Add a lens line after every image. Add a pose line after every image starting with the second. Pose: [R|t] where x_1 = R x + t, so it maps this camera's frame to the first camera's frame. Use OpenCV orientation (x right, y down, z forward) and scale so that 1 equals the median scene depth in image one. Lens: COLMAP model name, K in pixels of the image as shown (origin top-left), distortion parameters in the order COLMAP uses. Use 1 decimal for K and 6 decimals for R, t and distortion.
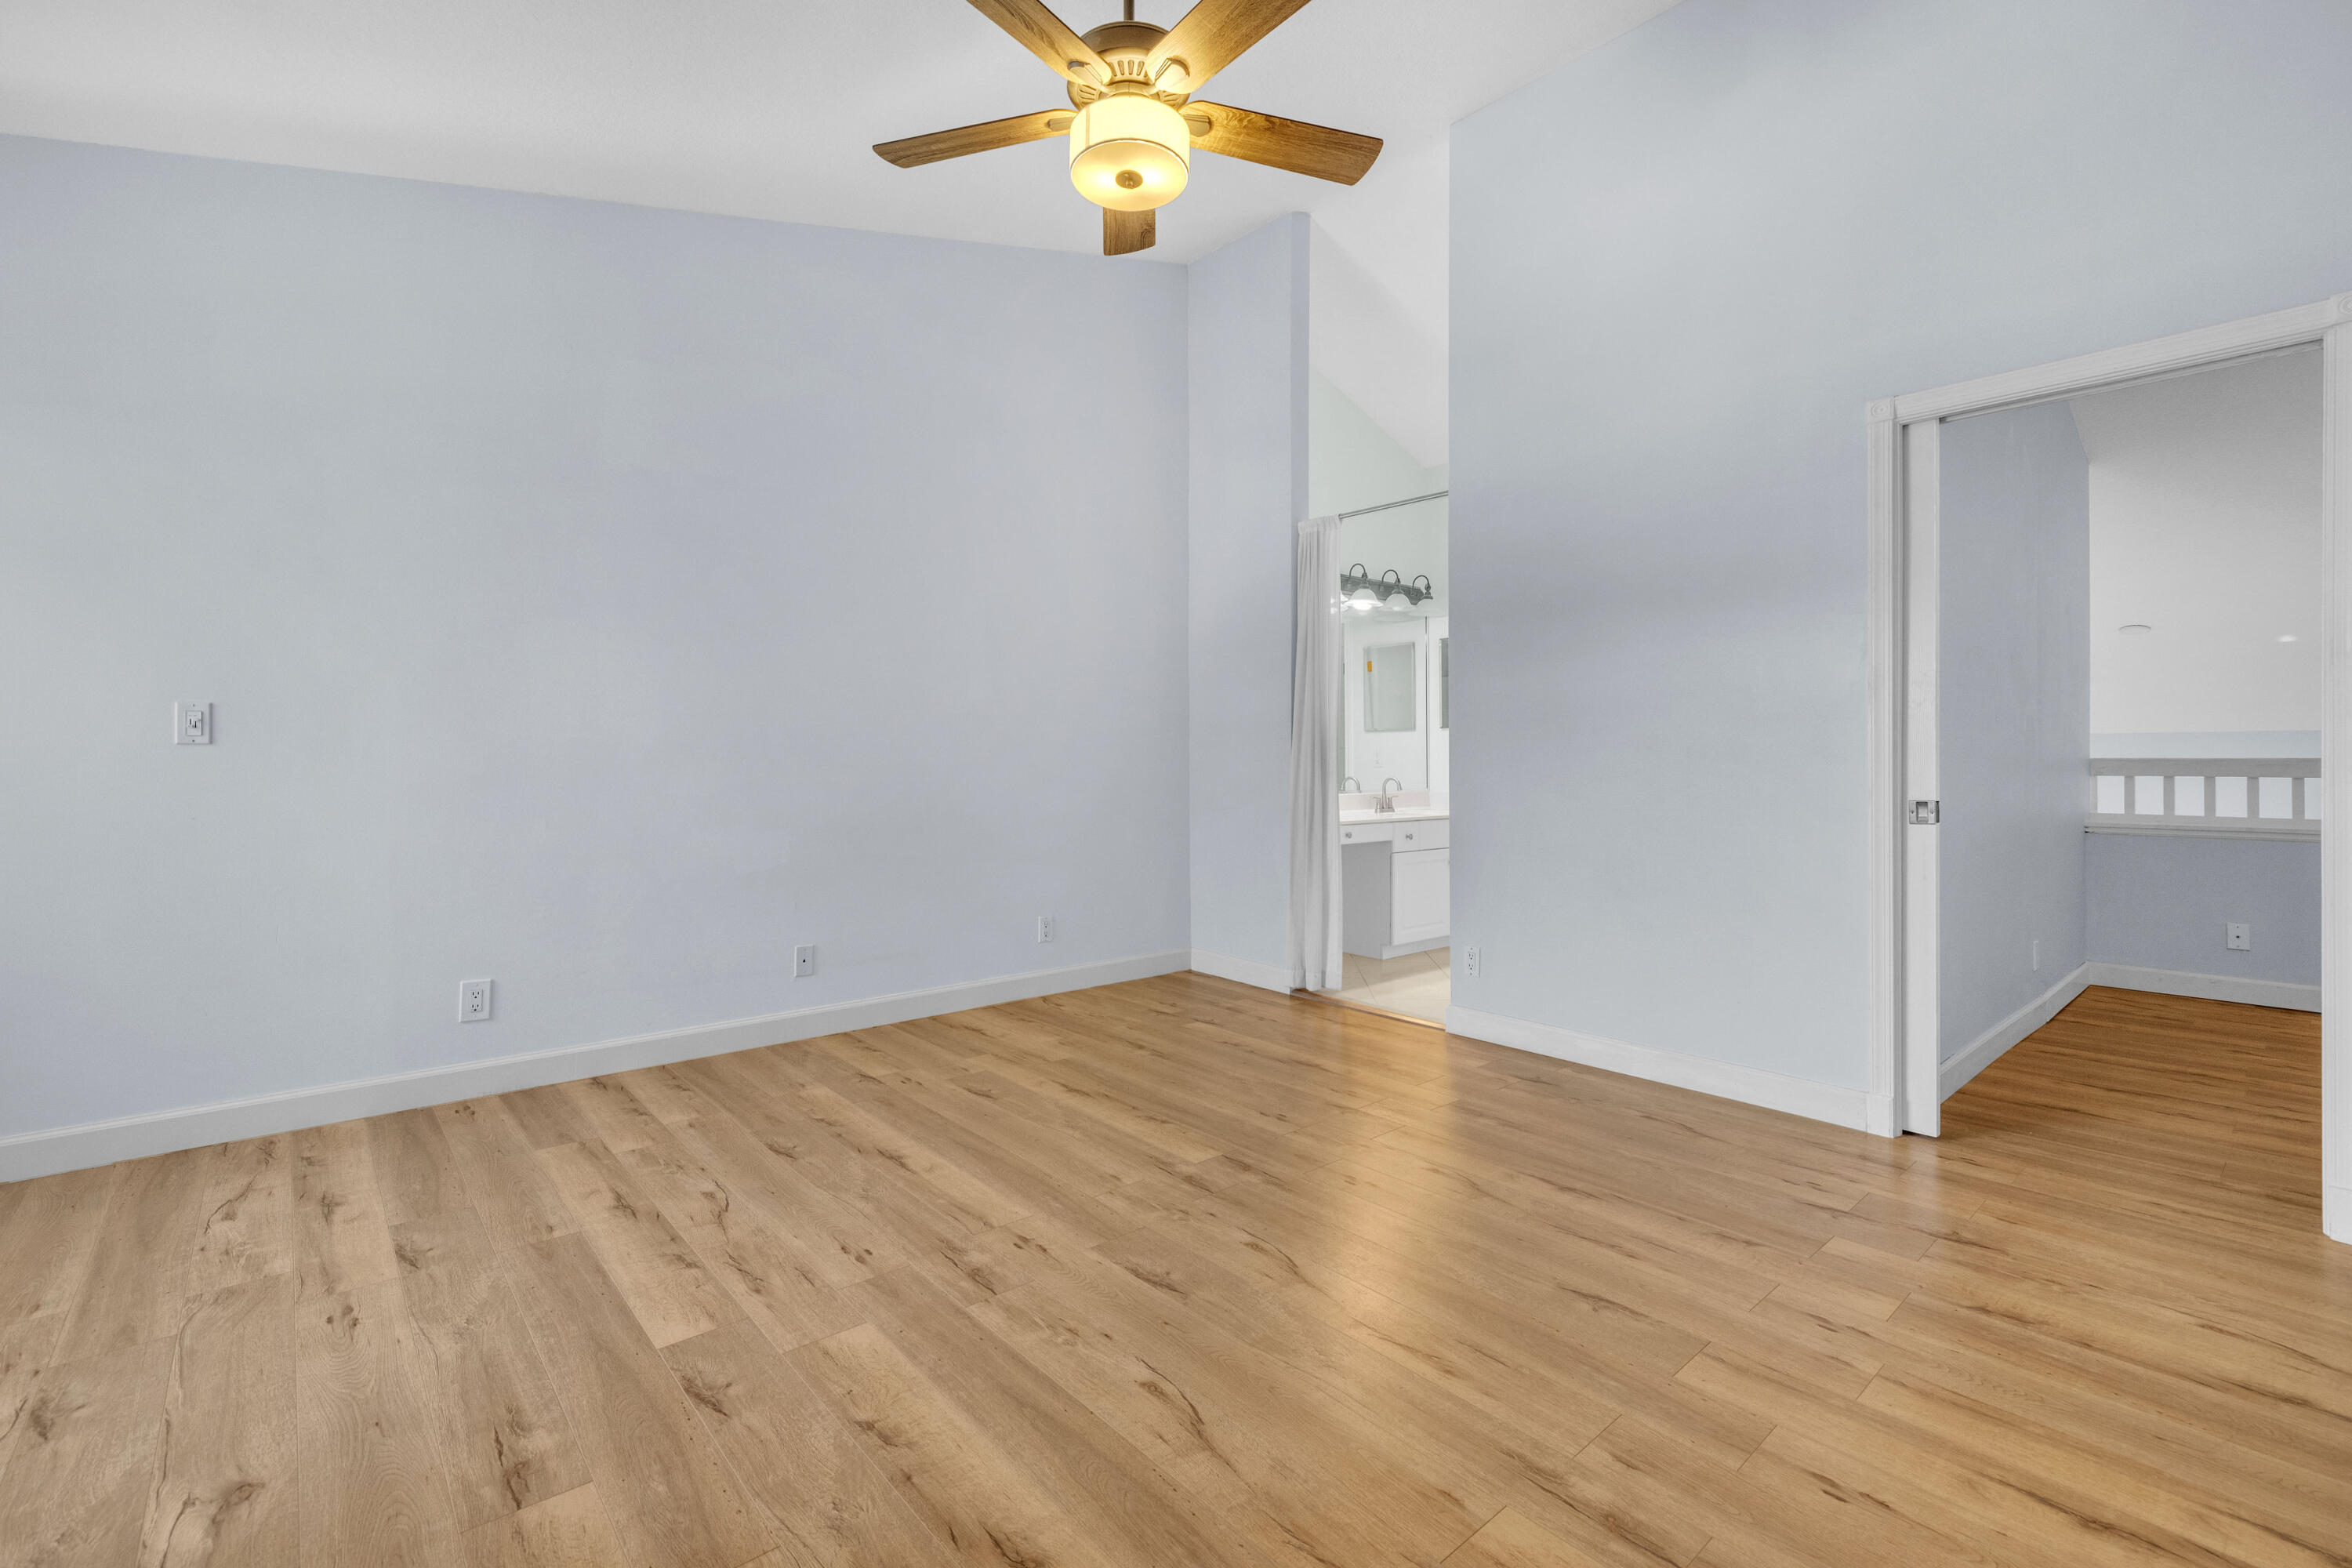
lens RADIAL K [[989.4, 0, 1162.0], [0, 989.4, 771.5], [0, 0, 1]] dist [-0.000205, 0.000542]
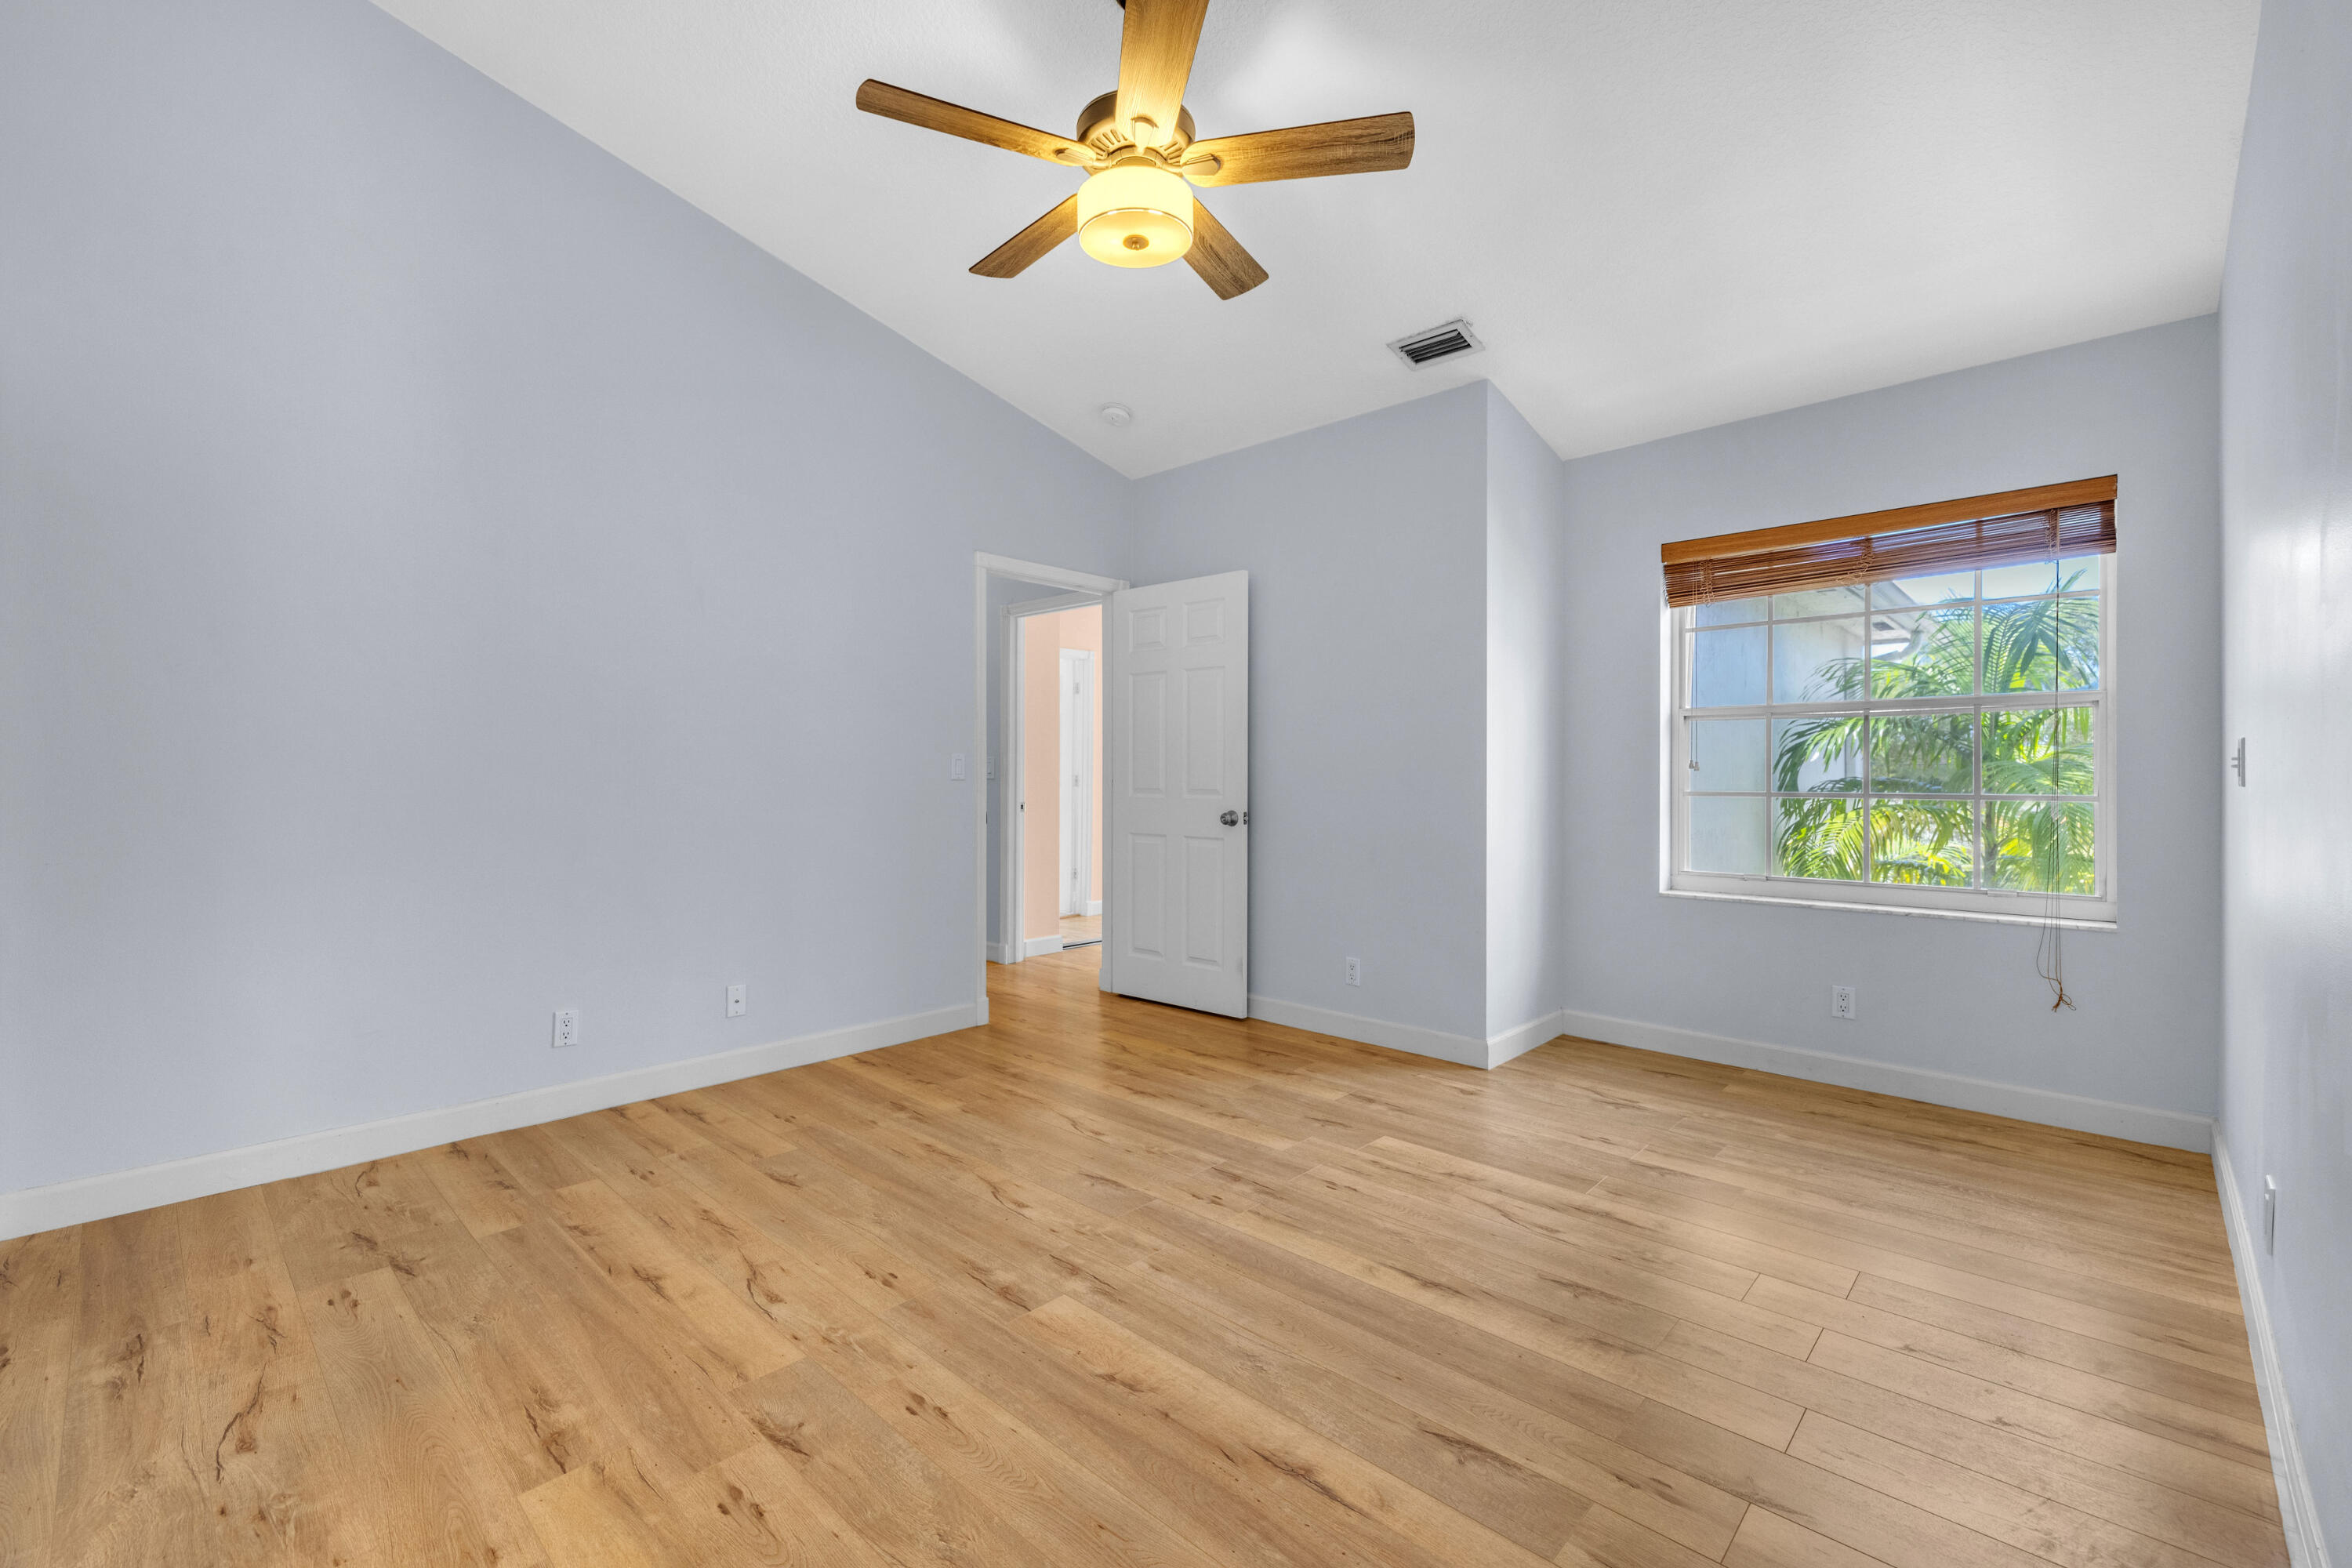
lens RADIAL K [[989.4, 0, 1162.0], [0, 989.4, 771.5], [0, 0, 1]] dist [-0.000205, 0.000542]
pose [[-0.994886, -0.003418, -0.100946, 0.046199], [-0.004223, 0.999961, 0.007766, -0.053130], [0.100916, 0.008153, -0.994862, 2.193160]]
